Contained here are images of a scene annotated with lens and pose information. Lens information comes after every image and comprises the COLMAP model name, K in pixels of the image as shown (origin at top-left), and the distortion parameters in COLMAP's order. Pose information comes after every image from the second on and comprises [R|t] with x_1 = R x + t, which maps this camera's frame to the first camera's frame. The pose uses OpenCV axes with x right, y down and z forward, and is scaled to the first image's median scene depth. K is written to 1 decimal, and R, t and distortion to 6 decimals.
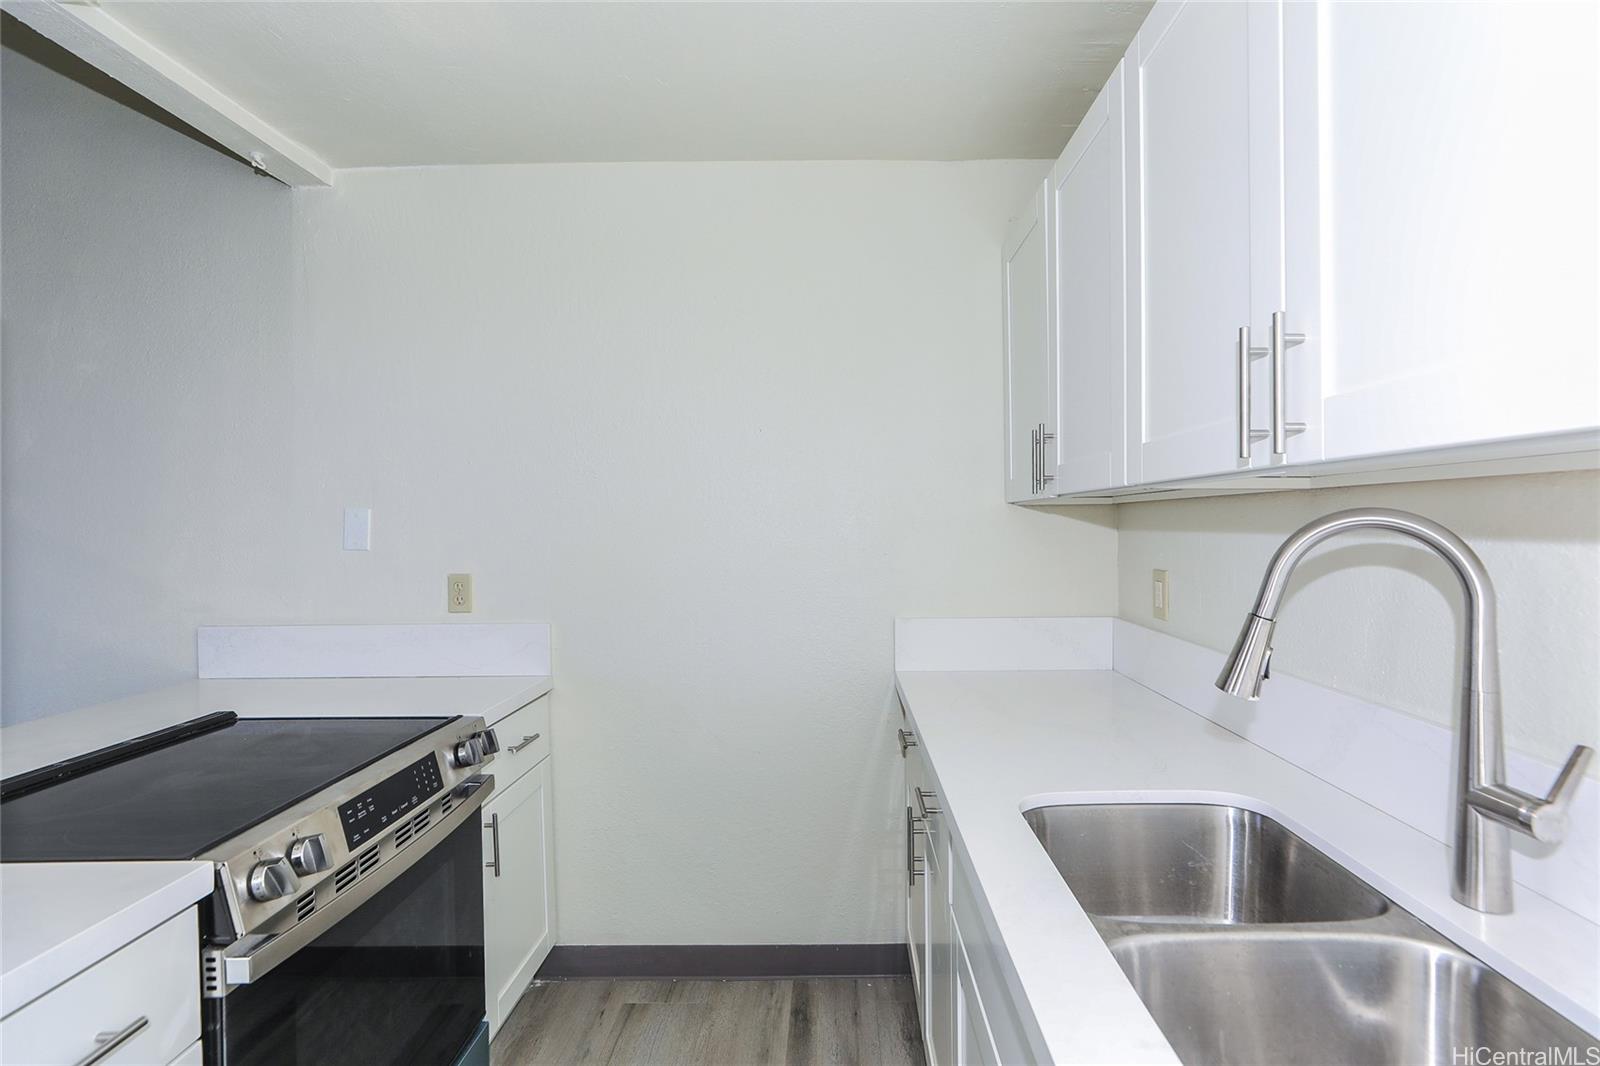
lens RADIAL K [[728.4, 0, 804.0], [0, 728.4, 533.4], [0, 0, 1]] dist [-0.019372, 0.005596]
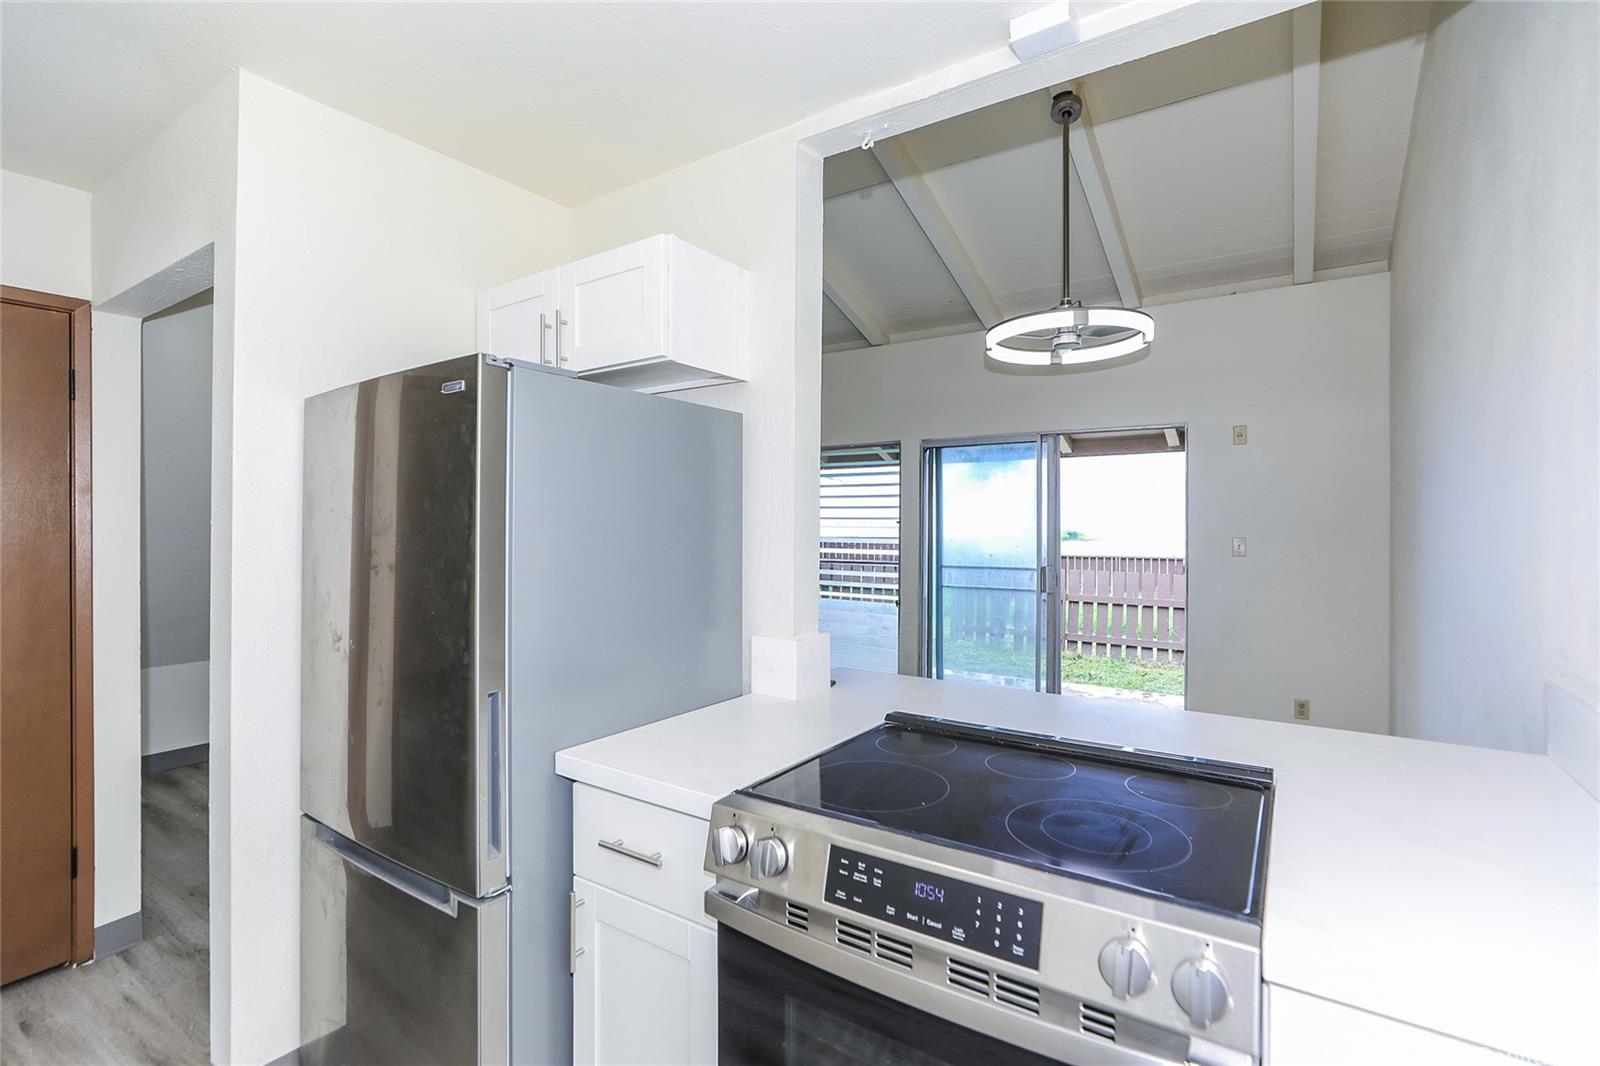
lens RADIAL K [[728.4, 0, 791.4], [0, 728.4, 528.5], [0, 0, 1]] dist [-0.019372, 0.005596]
pose [[-0.530718, 0.010053, -0.847489, 0.123026], [-0.004663, 0.999880, 0.014781, -0.019708], [0.847536, 0.011797, -0.530607, 1.347677]]
